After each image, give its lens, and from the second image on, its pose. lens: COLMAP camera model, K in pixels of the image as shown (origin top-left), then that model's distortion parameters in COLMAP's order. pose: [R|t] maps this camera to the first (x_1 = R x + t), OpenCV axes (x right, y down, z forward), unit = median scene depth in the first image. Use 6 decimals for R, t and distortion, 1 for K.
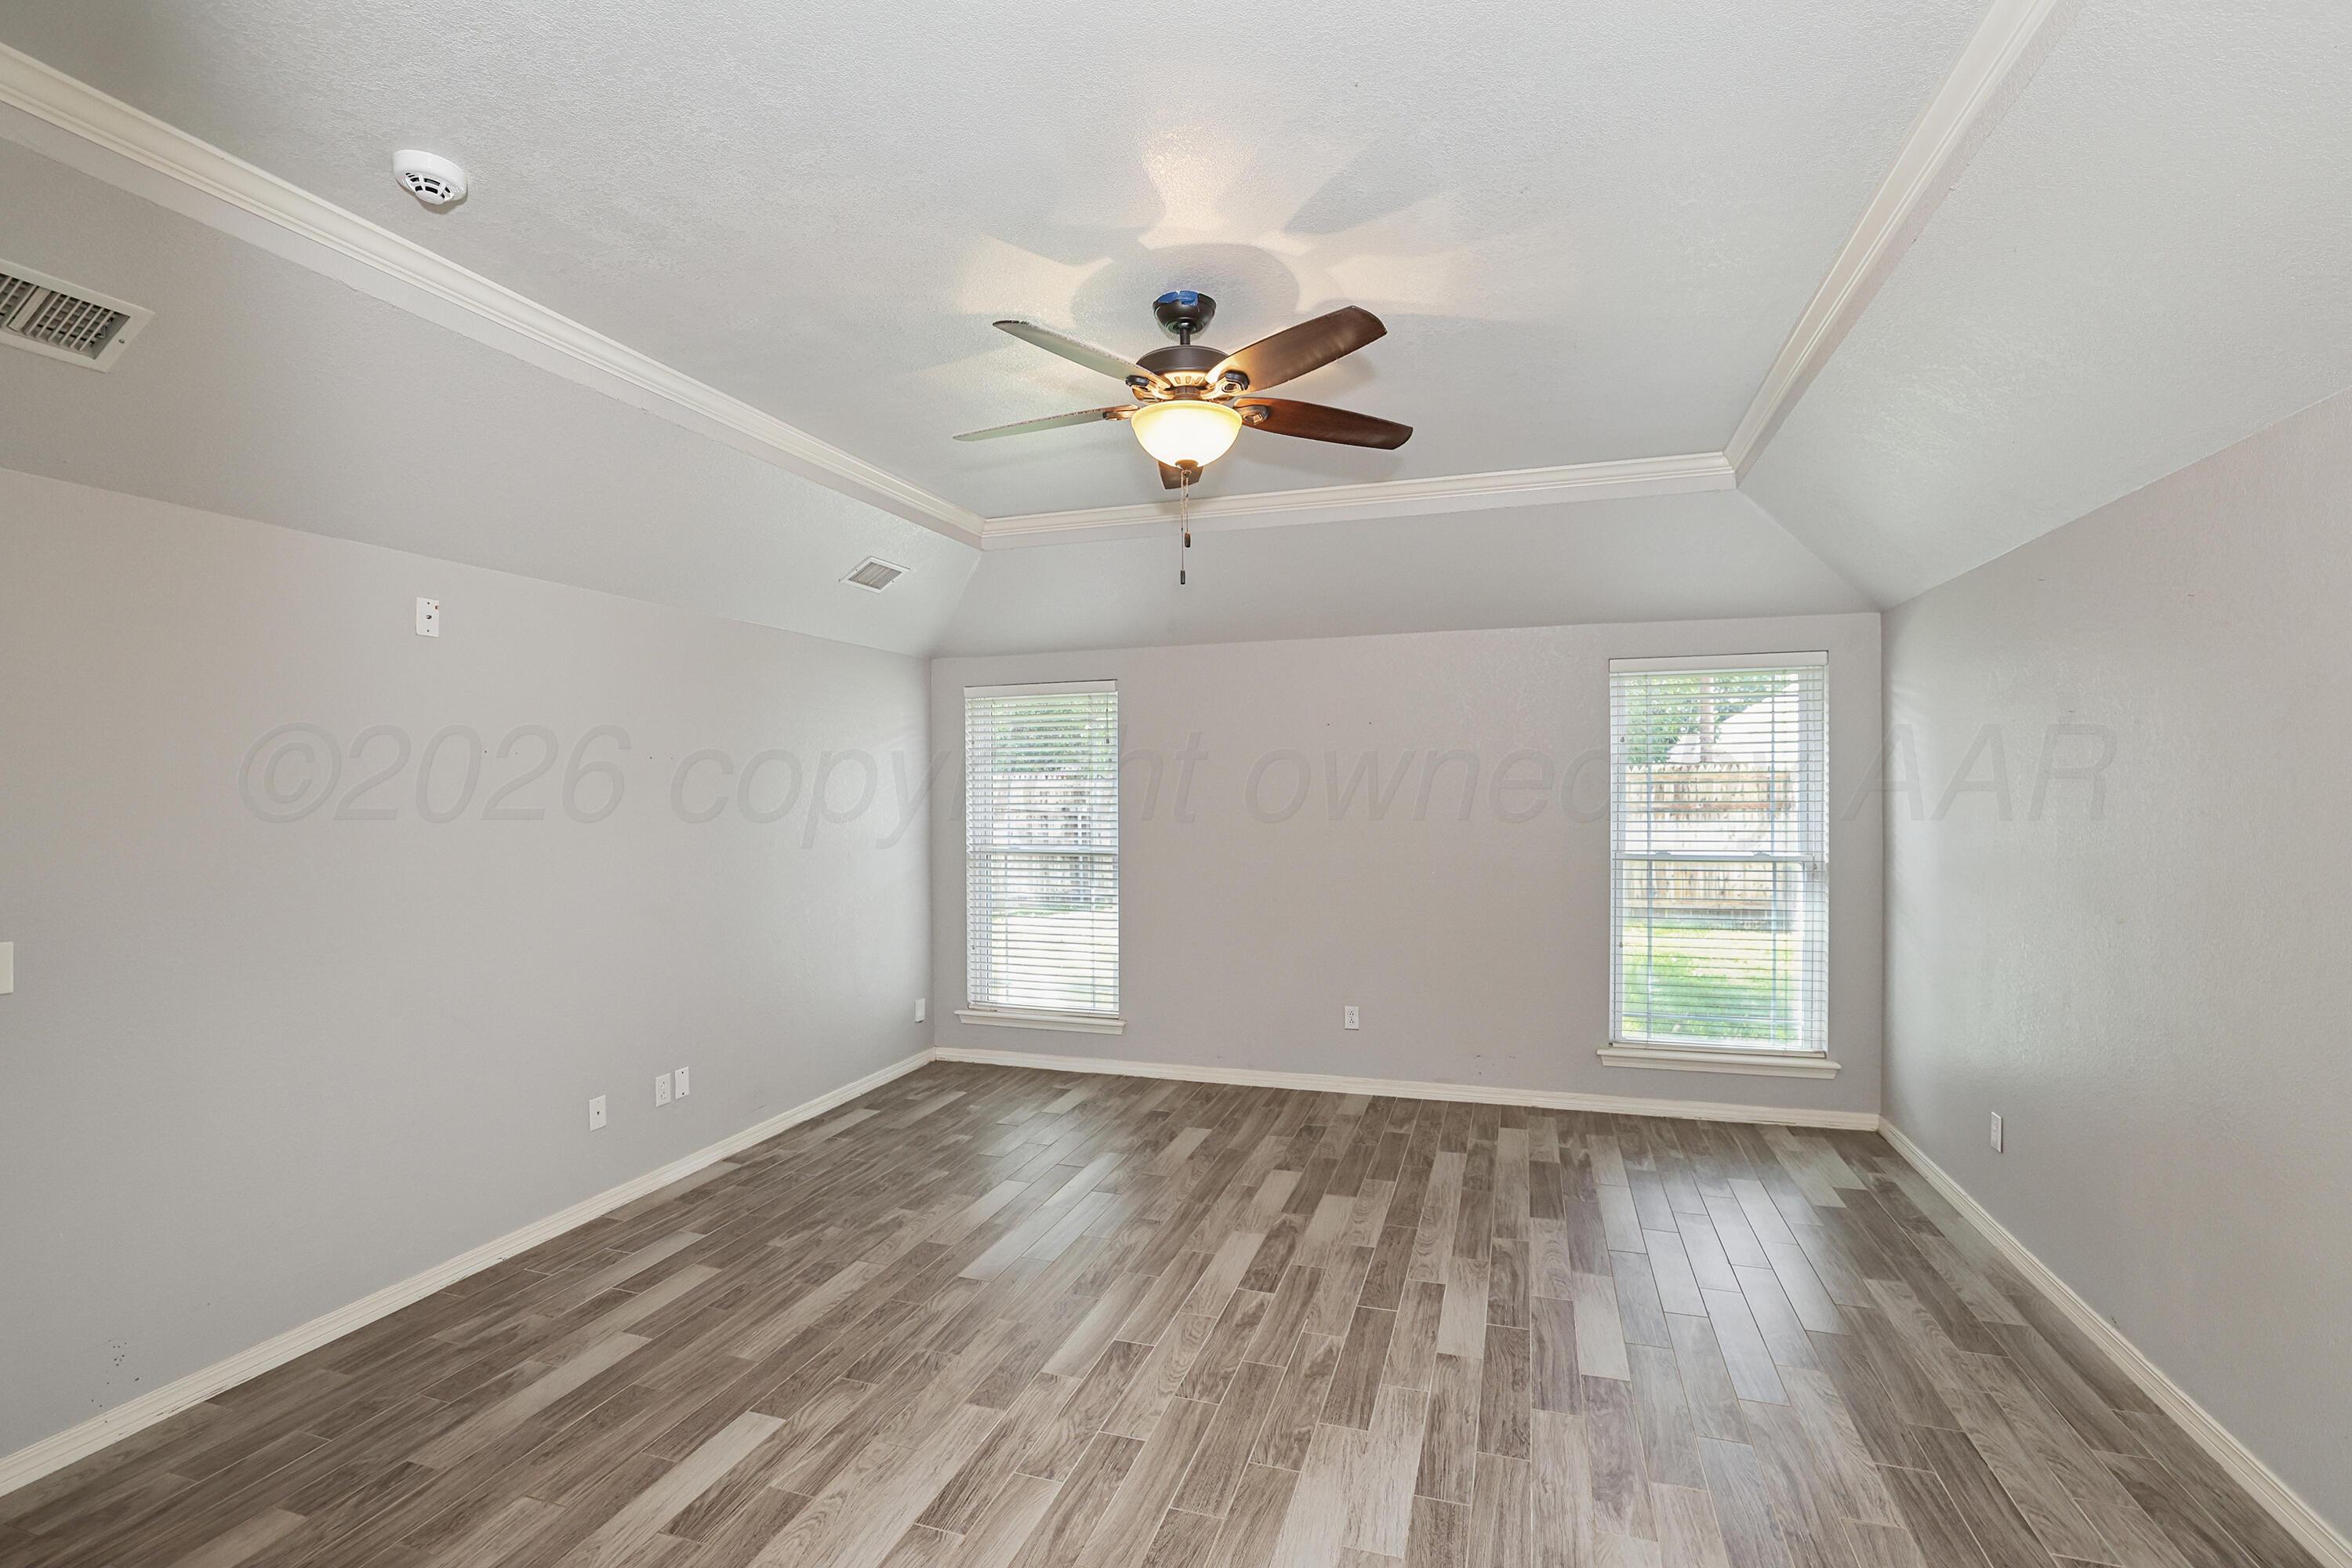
lens RADIAL K [[1029.0, 0, 1172.6], [0, 1029.0, 788.1], [0, 0, 1]] dist [0.000722, 0.001564]
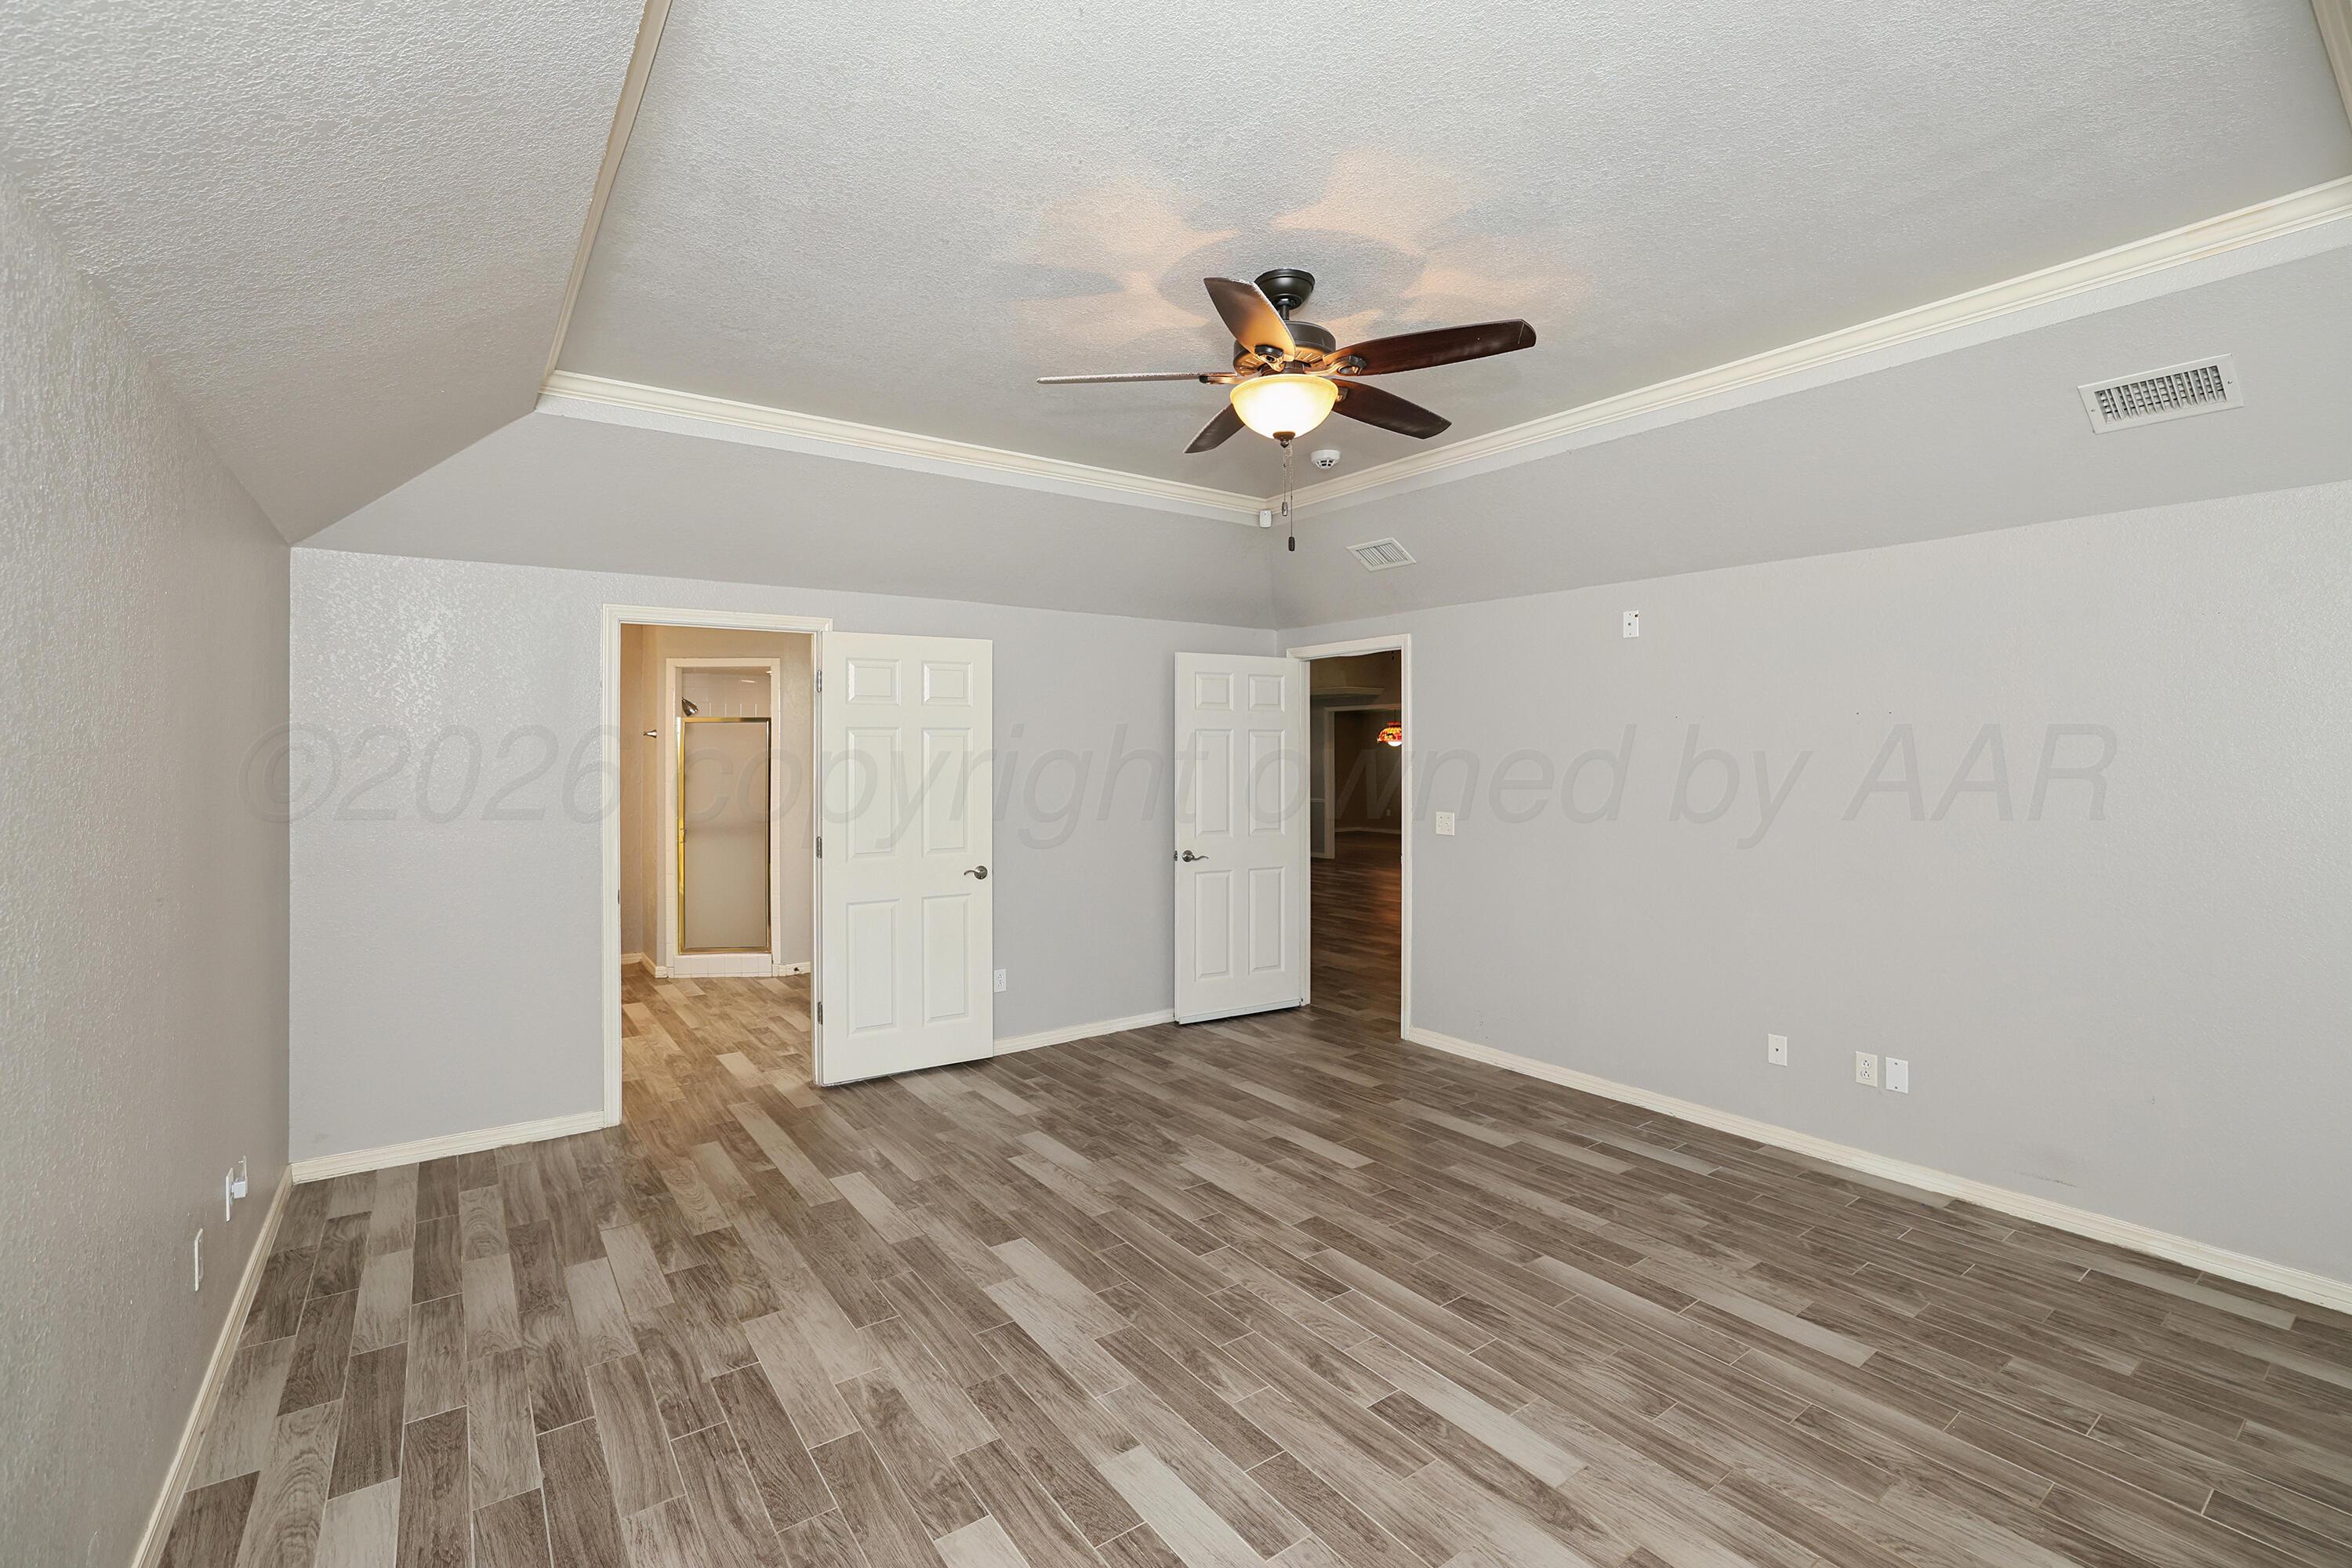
lens RADIAL K [[1029.0, 0, 1175.0], [0, 1029.0, 780.9], [0, 0, 1]] dist [0.000722, 0.001564]
pose [[-0.573719, 0.025914, -0.818642, 0.894266], [0.008865, 0.999637, 0.025430, 0.007415], [0.819004, 0.007332, -0.573740, 1.489267]]
